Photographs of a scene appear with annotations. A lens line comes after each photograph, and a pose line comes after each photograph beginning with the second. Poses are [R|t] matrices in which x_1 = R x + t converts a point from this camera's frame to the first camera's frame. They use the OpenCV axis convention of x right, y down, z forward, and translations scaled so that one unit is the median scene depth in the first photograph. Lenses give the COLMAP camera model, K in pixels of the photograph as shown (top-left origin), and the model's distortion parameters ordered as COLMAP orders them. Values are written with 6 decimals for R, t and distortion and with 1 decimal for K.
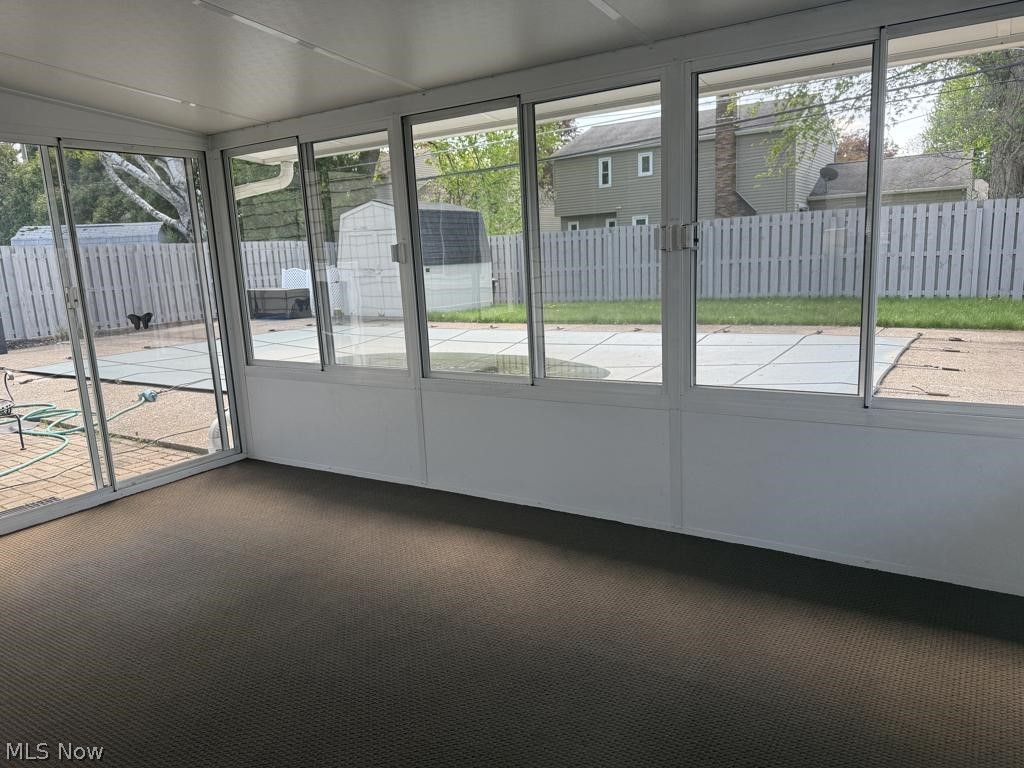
lens RADIAL K [[710.9, 0, 506.2], [0, 710.9, 388.5], [0, 0, 1]] dist [0.109878, -0.170506]
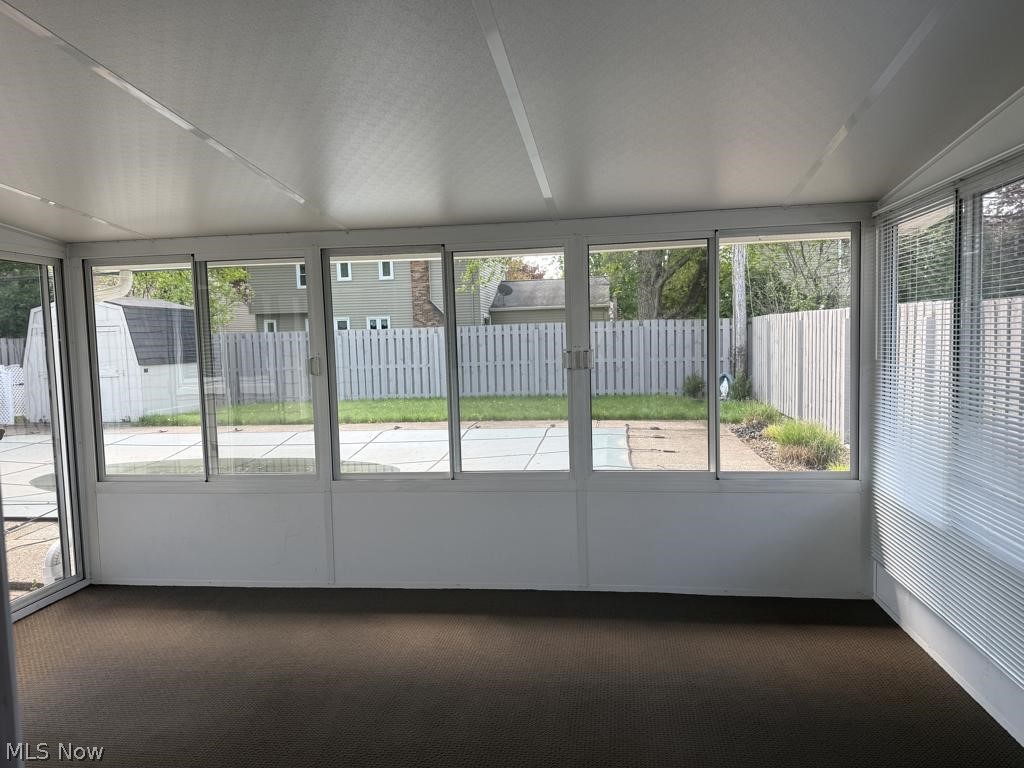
lens RADIAL K [[710.9, 0, 506.2], [0, 710.9, 388.5], [0, 0, 1]] dist [0.109878, -0.170506]
pose [[0.905092, -0.008620, 0.425129, -0.271241], [0.065680, 0.990630, -0.119747, -0.004931], [-0.420113, 0.136304, 0.897177, -0.075162]]
